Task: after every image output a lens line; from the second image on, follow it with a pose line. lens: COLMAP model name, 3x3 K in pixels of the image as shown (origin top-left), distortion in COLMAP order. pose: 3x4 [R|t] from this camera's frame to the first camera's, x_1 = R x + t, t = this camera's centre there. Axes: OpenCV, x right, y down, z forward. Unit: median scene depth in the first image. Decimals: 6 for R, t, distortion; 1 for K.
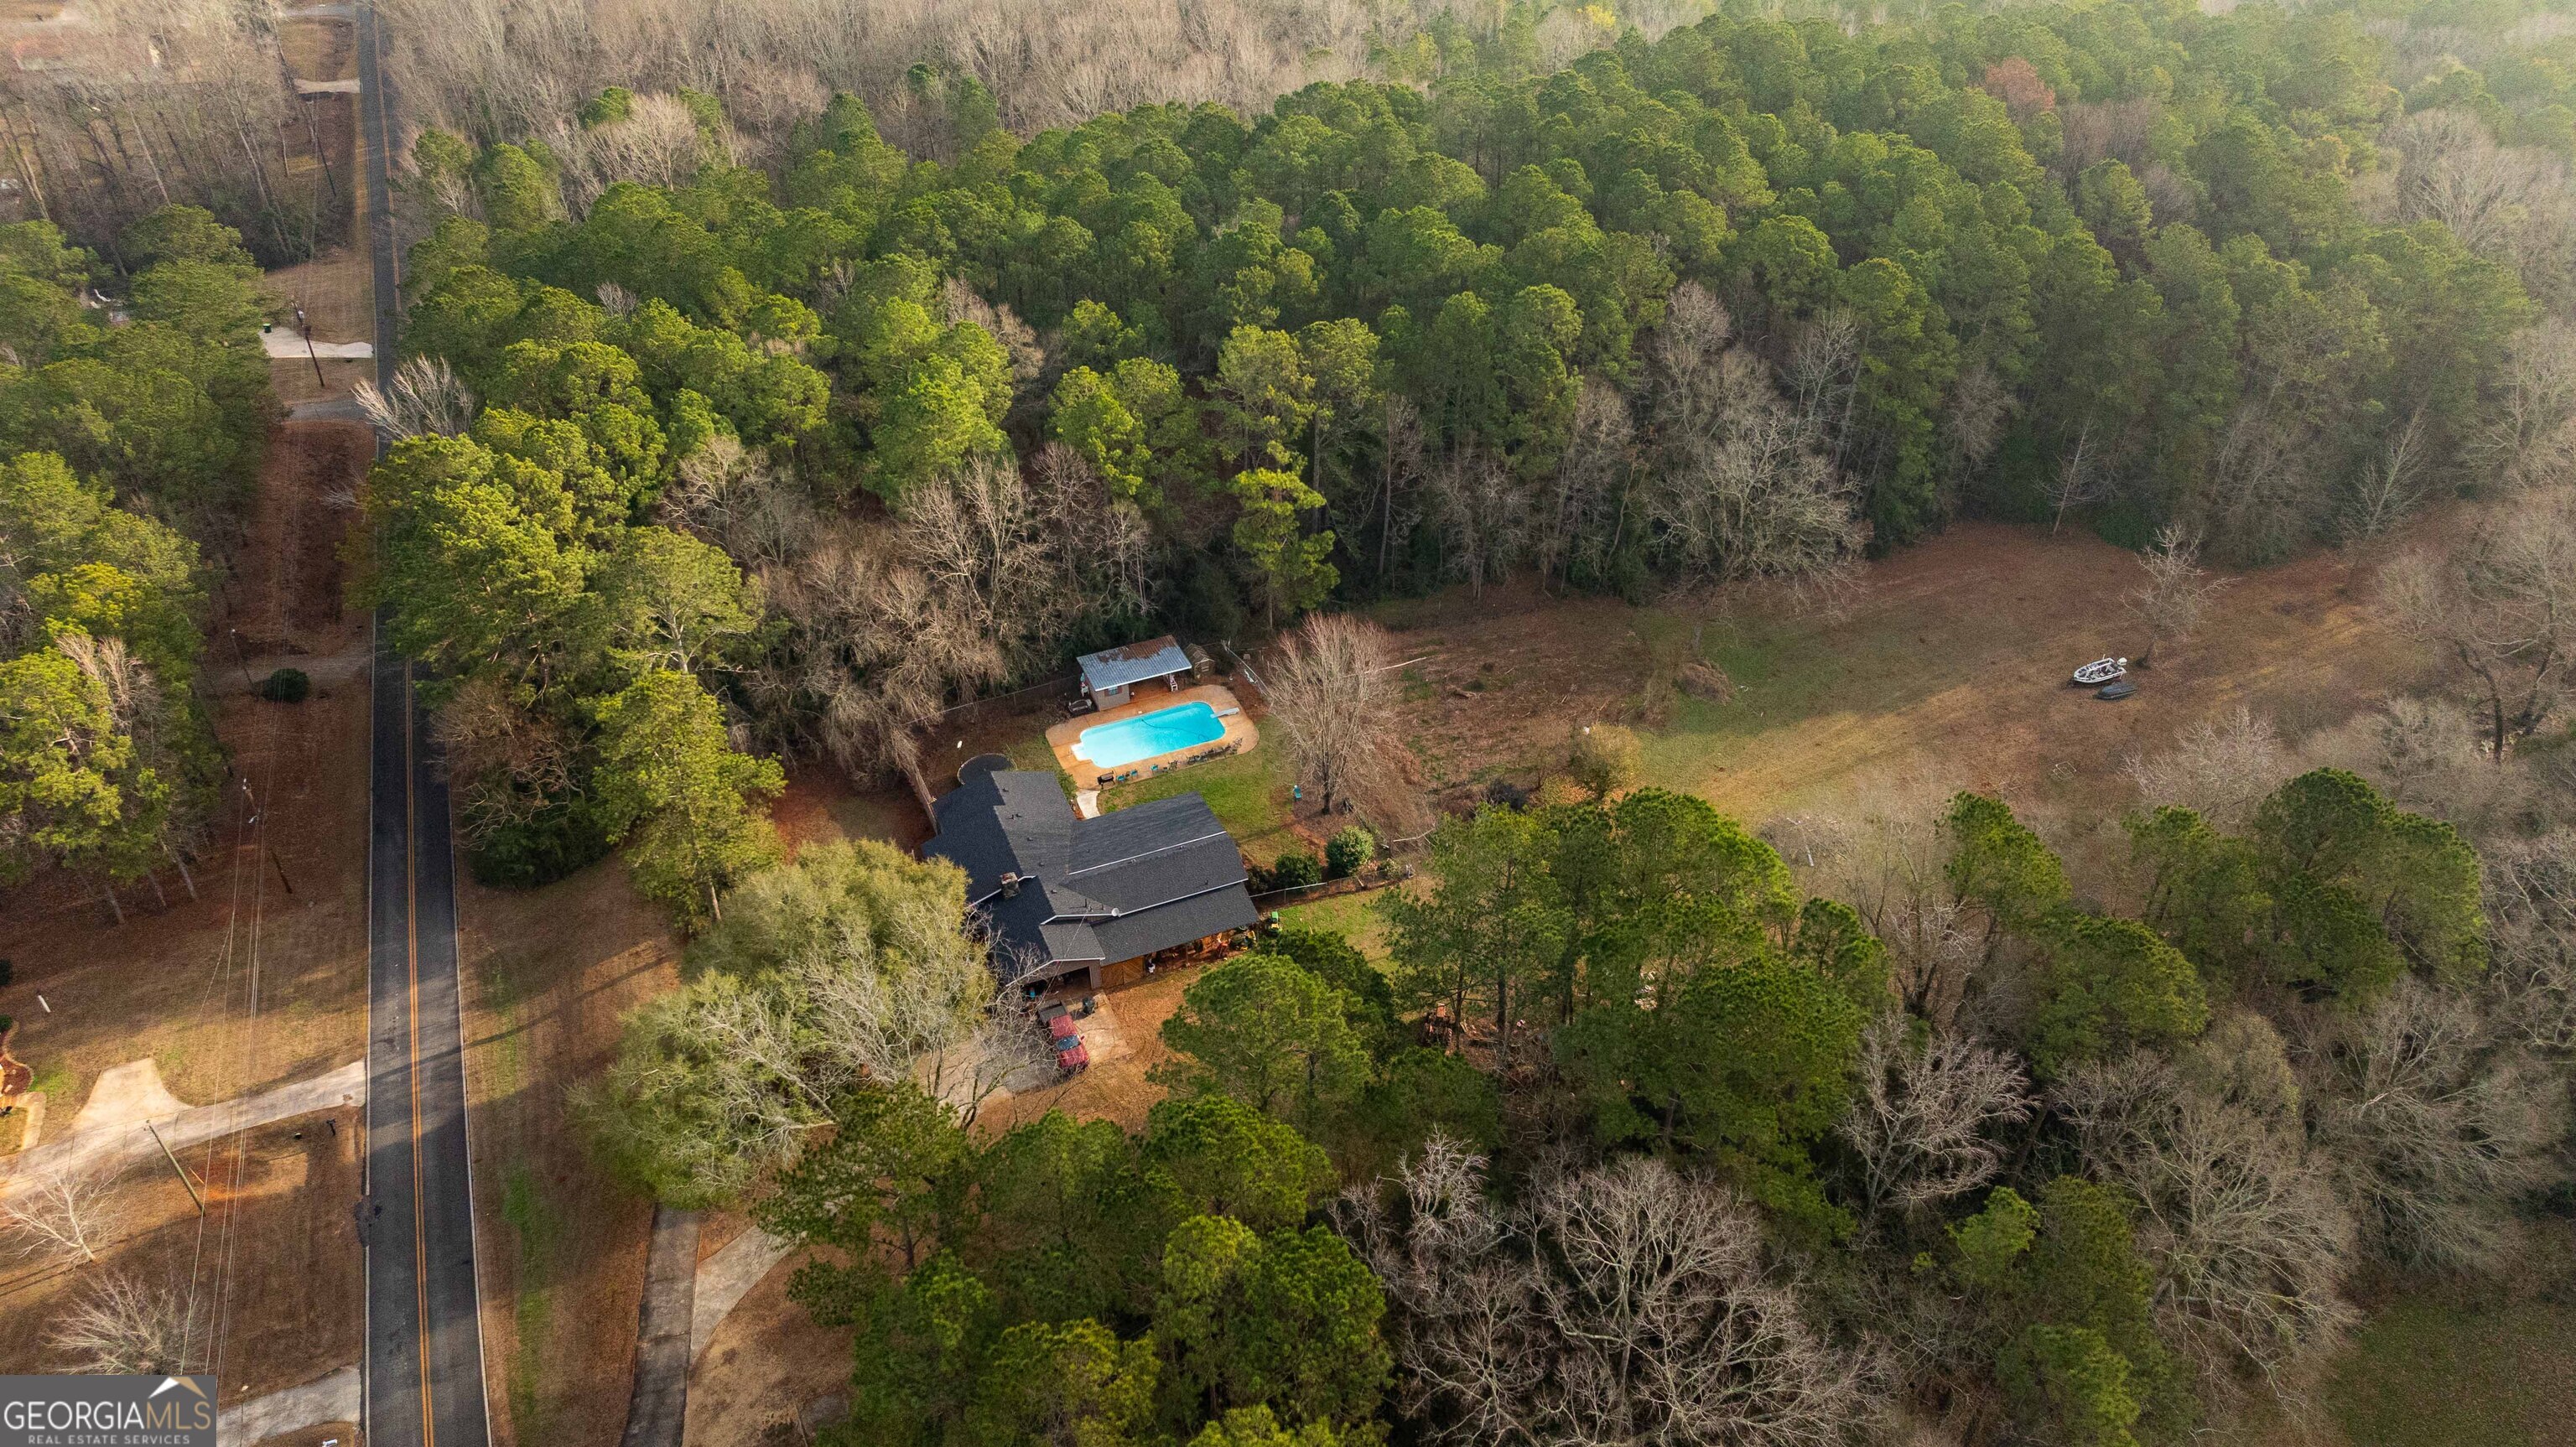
lens RADIAL K [[1909.2, 0, 1285.2], [0, 1909.2, 704.8], [0, 0, 1]] dist [-0.003617, 0.001815]
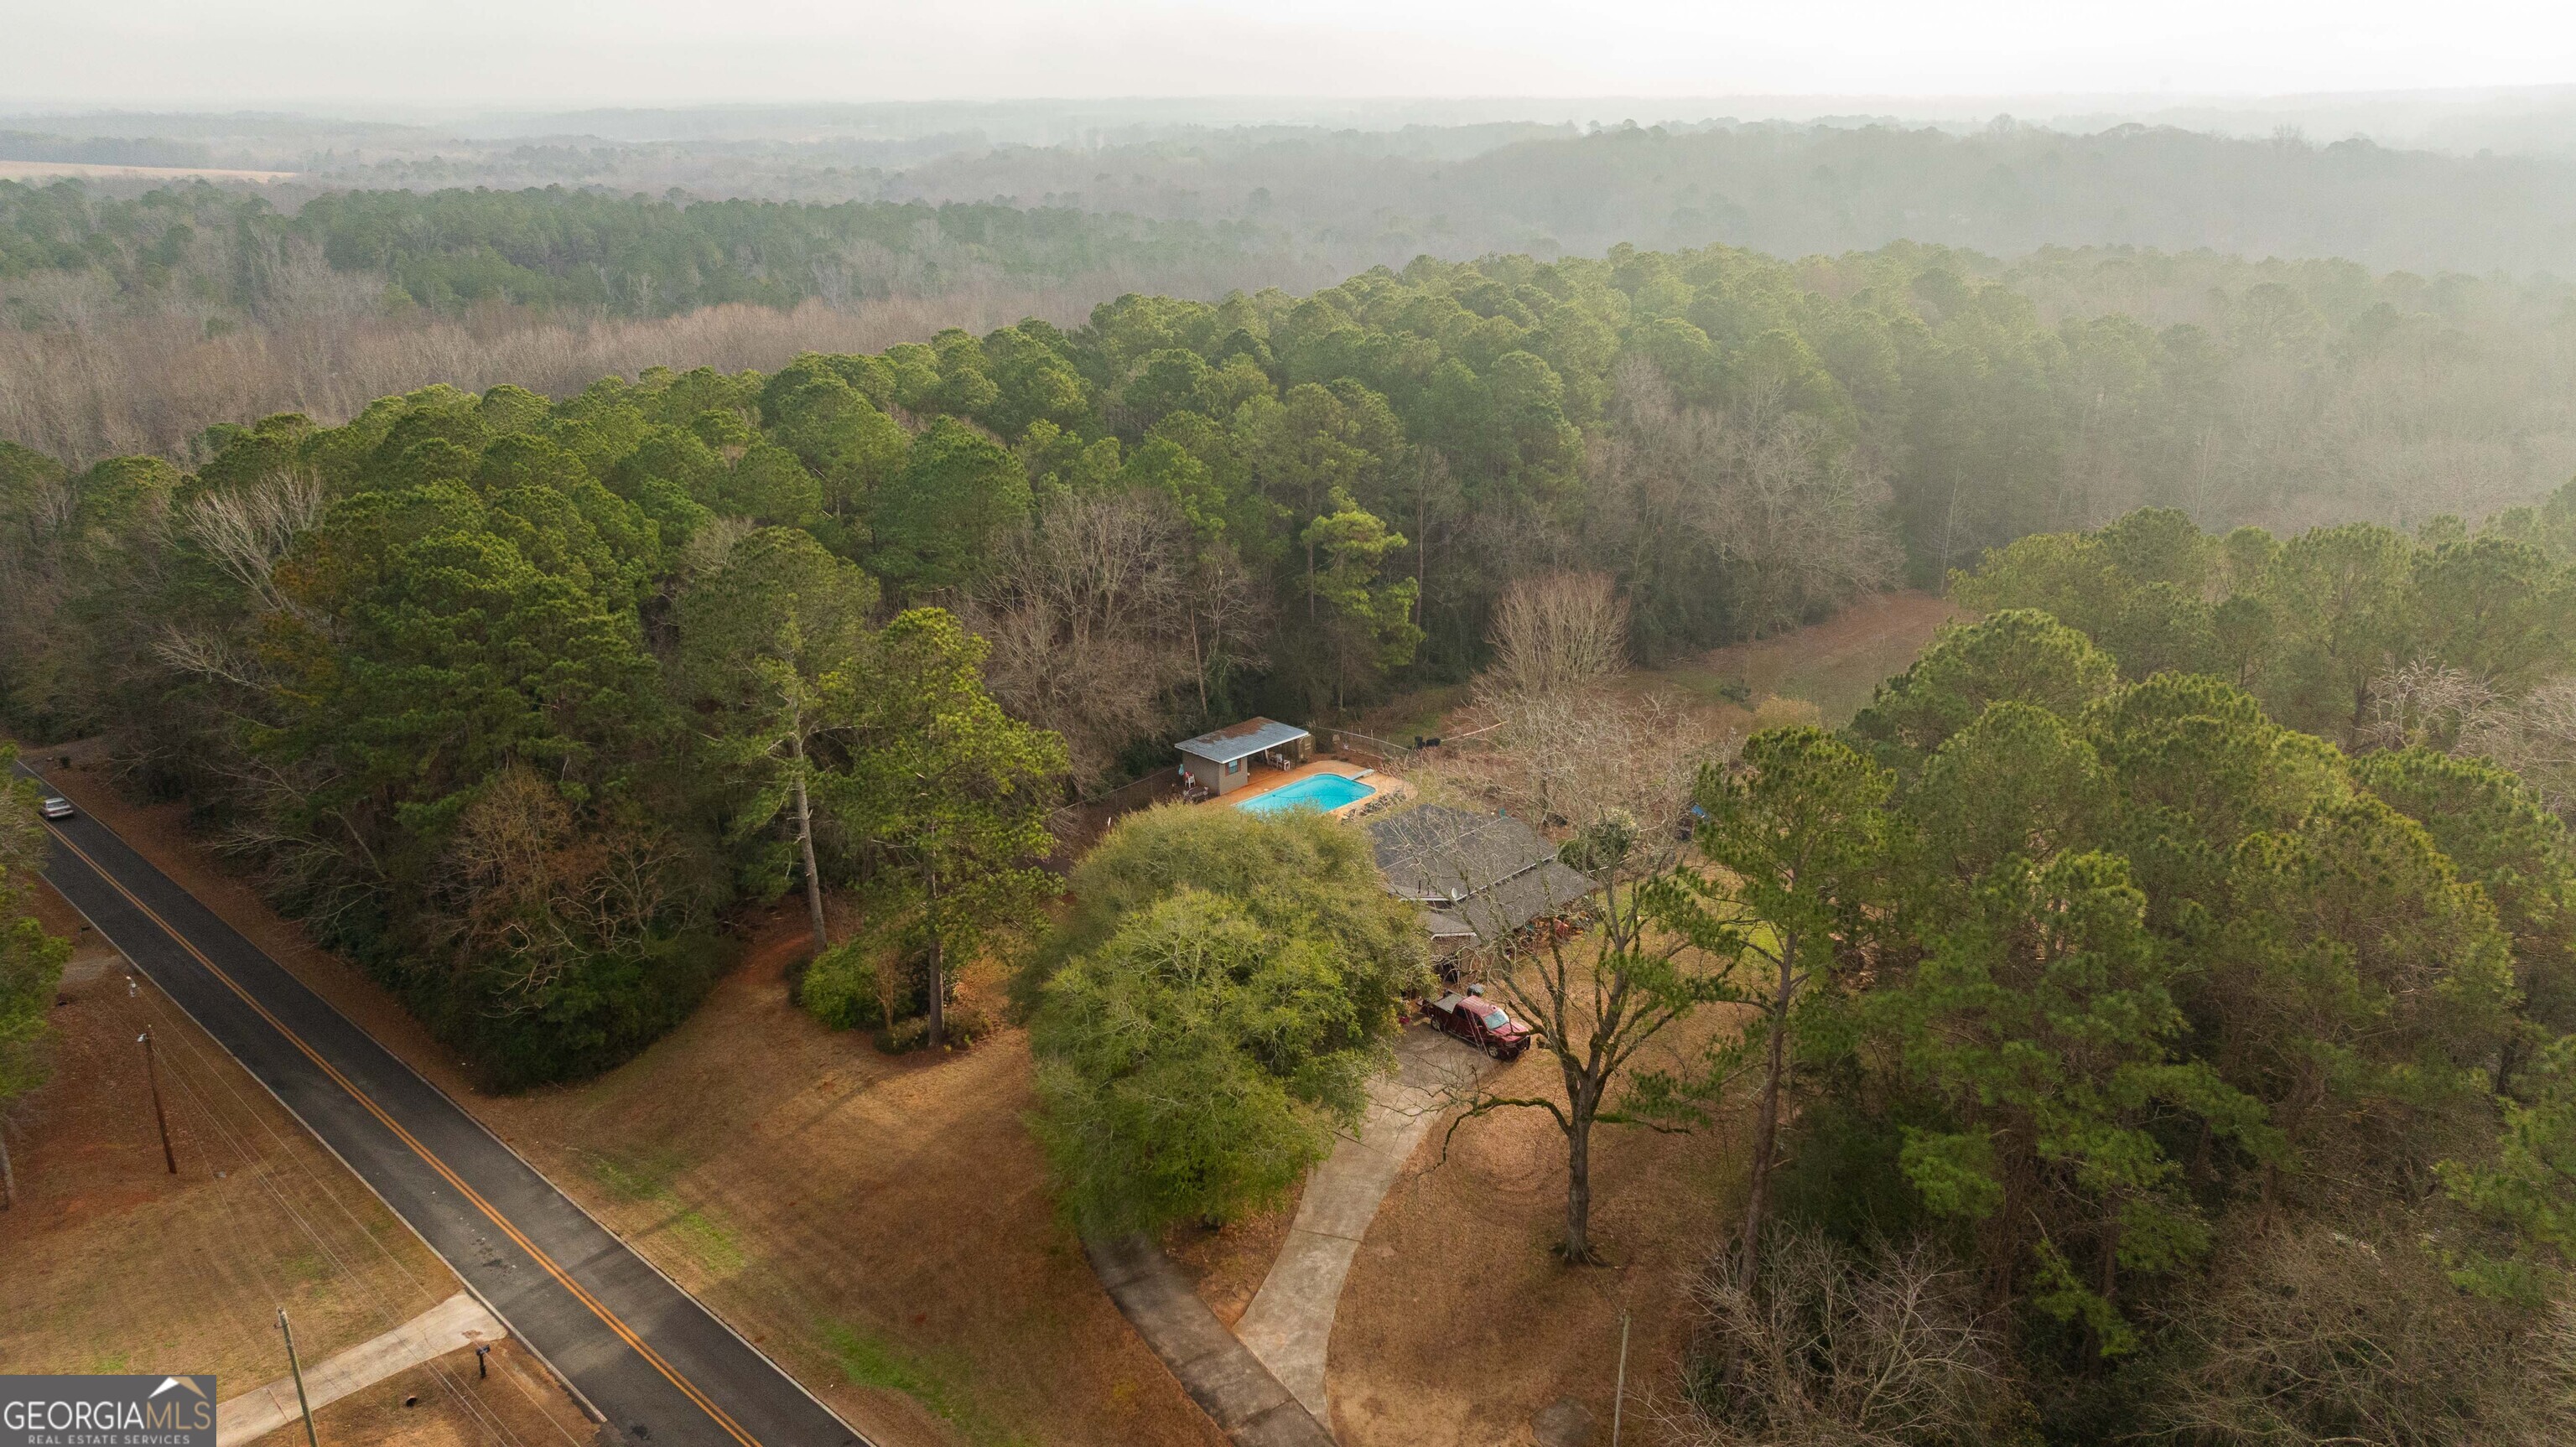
lens RADIAL K [[1909.2, 0, 1285.2], [0, 1909.2, 704.8], [0, 0, 1]] dist [-0.003617, 0.001815]
pose [[0.917641, -0.105322, 0.383200, -0.436226], [0.220295, 0.937348, -0.269907, 0.225054], [-0.330764, 0.332094, 0.883351, 0.264030]]
